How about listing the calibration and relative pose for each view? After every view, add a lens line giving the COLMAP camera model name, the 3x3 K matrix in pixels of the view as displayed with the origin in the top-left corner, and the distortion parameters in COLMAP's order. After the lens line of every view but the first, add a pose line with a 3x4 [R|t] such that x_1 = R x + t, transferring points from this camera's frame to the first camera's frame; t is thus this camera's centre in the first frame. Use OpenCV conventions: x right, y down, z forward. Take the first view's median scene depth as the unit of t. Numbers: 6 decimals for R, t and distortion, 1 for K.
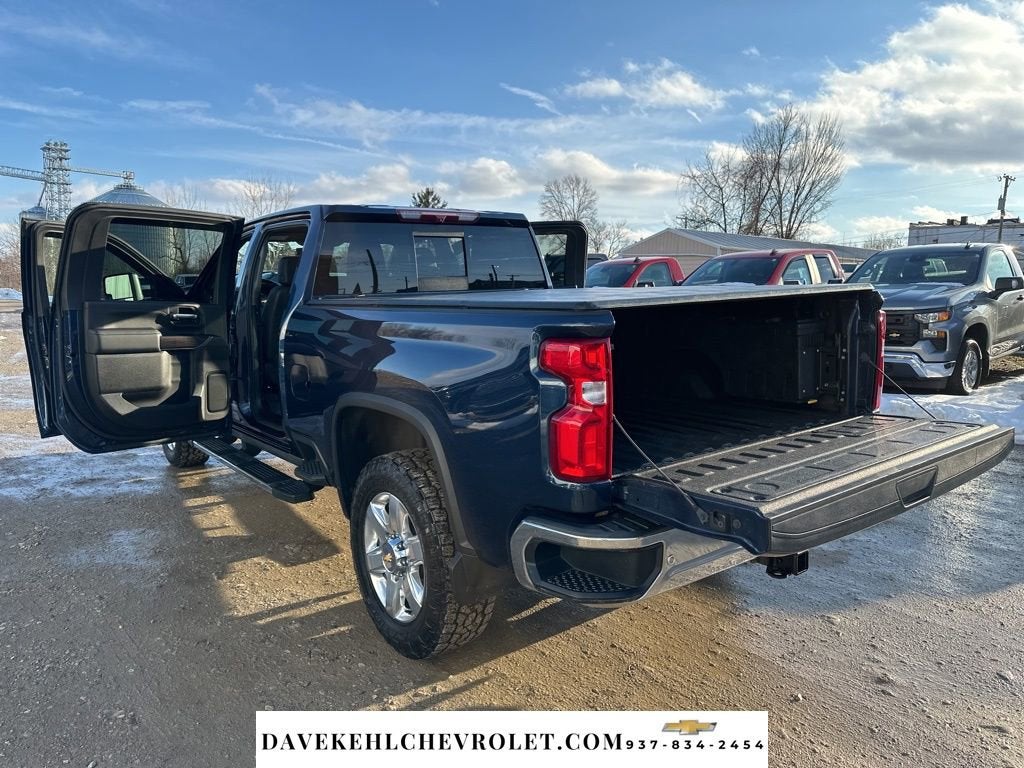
lens RADIAL K [[732.8, 0, 513.8], [0, 732.8, 375.7], [0, 0, 1]] dist [0.026388, -0.032285]
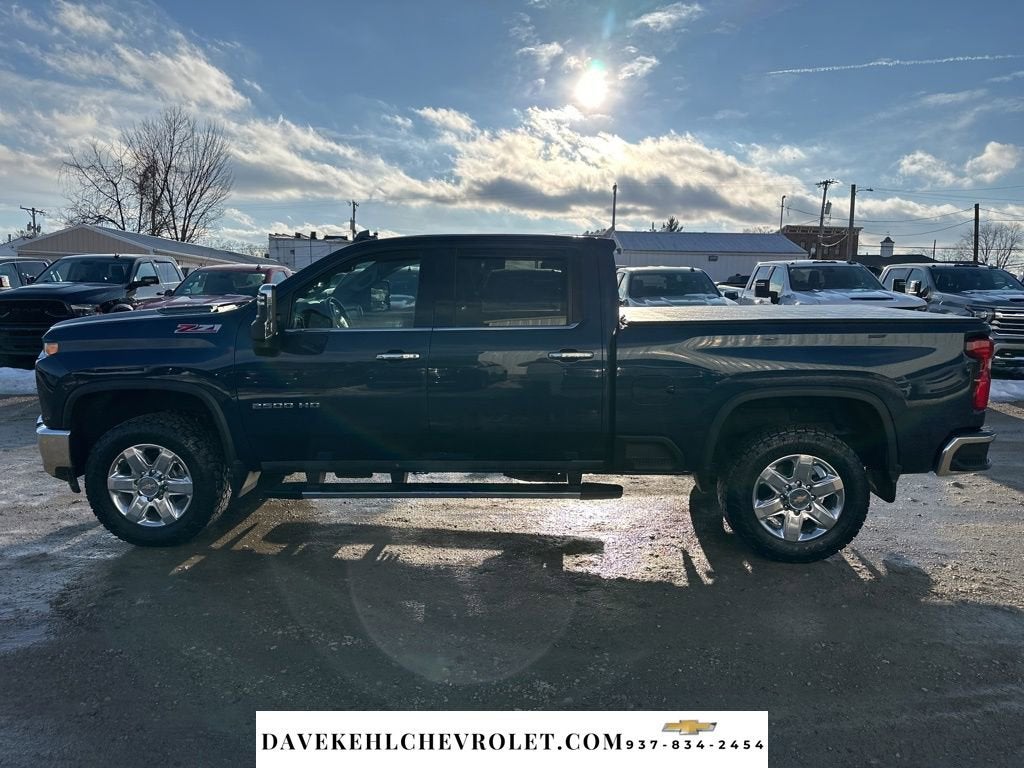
lens RADIAL K [[732.8, 0, 509.4], [0, 732.8, 389.7], [0, 0, 1]] dist [0.026388, -0.032285]
pose [[0.641202, -0.095526, 0.761403, -0.811289], [0.084486, 0.994978, 0.053681, -0.045470], [-0.762707, 0.029908, 0.646052, 0.245594]]
